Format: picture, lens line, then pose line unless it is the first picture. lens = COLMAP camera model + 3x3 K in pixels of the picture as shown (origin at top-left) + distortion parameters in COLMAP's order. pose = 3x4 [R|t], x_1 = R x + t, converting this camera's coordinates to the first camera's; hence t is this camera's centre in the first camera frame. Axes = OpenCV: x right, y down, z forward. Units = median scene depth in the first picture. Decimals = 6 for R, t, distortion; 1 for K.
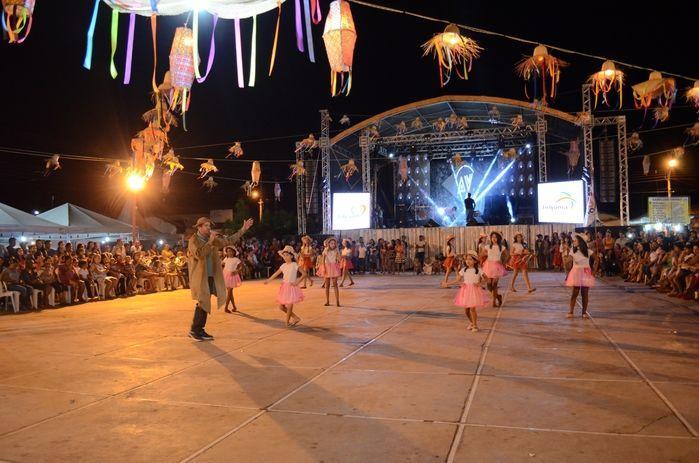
lens RADIAL K [[553.3, 0, 349.5], [0, 553.3, 231.5], [0, 0, 1]] dist [-0.092439, 0.033296]
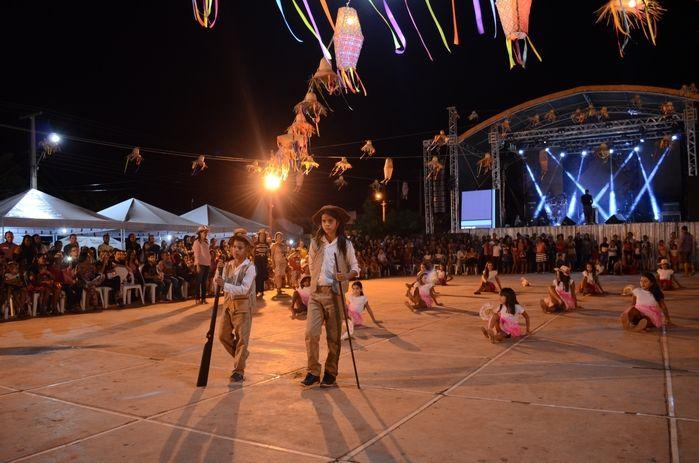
lens RADIAL K [[549.0, 0, 349.5], [0, 549.0, 231.5], [0, 0, 1]] dist [-0.074054, -0.000349]
pose [[0.977480, -0.002267, -0.211015, -0.023493], [0.000828, 0.999976, -0.006909, 0.010559], [0.211025, 0.006579, 0.977458, 0.008951]]
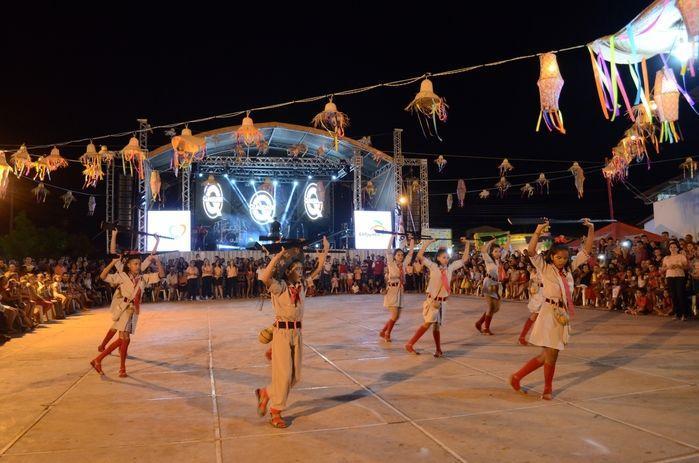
lens RADIAL K [[539.1, 0, 349.5], [0, 539.1, 231.5], [0, 0, 1]] dist [-0.084681, 0.006589]
pose [[0.836695, 0.034682, 0.546569, -0.286079], [-0.010257, 0.998810, -0.047676, 0.004325], [-0.547573, 0.034284, 0.836056, 0.100164]]
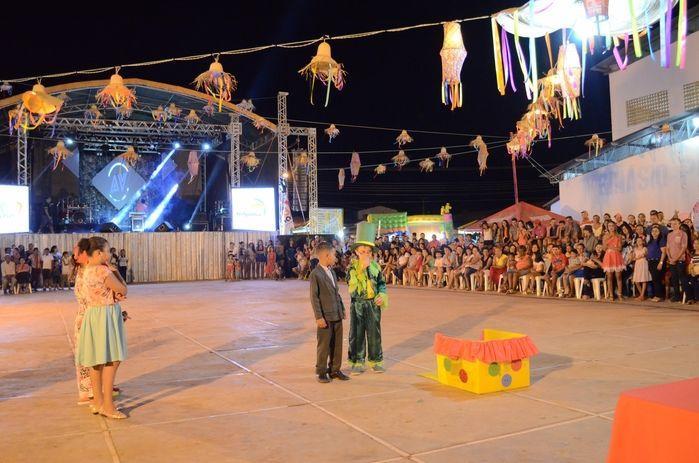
lens RADIAL K [[633.0, 0, 349.5], [0, 633.0, 231.5], [0, 0, 1]] dist [-0.069238, 0.000477]
pose [[0.710653, 0.017841, 0.703316, -0.304959], [-0.006179, 0.999798, -0.019117, 0.007841], [-0.703515, 0.009240, 0.710620, 0.086402]]
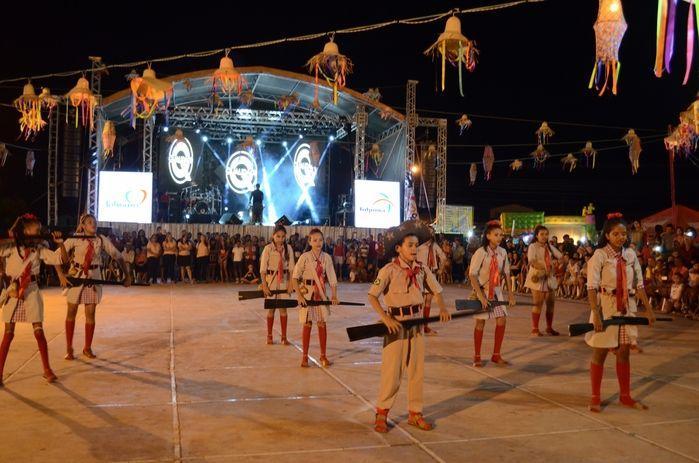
lens RADIAL K [[660.1, 0, 349.5], [0, 660.1, 231.5], [0, 0, 1]] dist [-0.072012, 0.009773]
pose [[0.833356, 0.041796, 0.551154, -0.284041], [-0.044619, 0.998970, -0.008292, 0.004353], [-0.550933, -0.017682, 0.834362, 0.104940]]
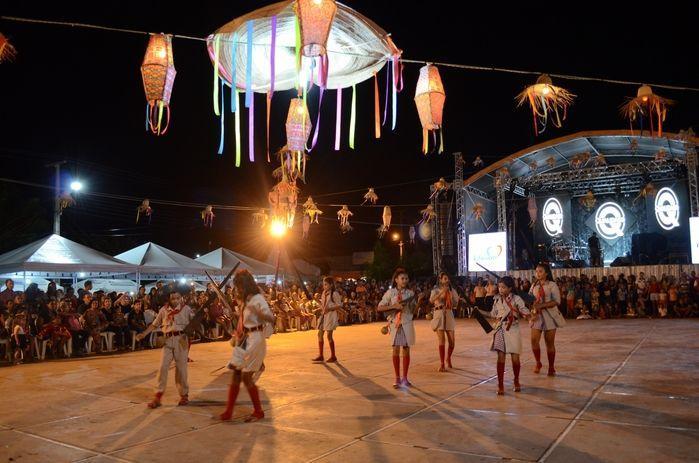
lens RADIAL K [[553.9, 0, 352.2], [0, 553.9, 232.1], [0, 0, 1]] dist [-0.077774, 0.008824]
pose [[0.967084, -0.020549, -0.253626, 0.025233], [0.002076, 0.997338, -0.072888, -0.001849], [0.254449, 0.069962, 0.964552, -0.020323]]
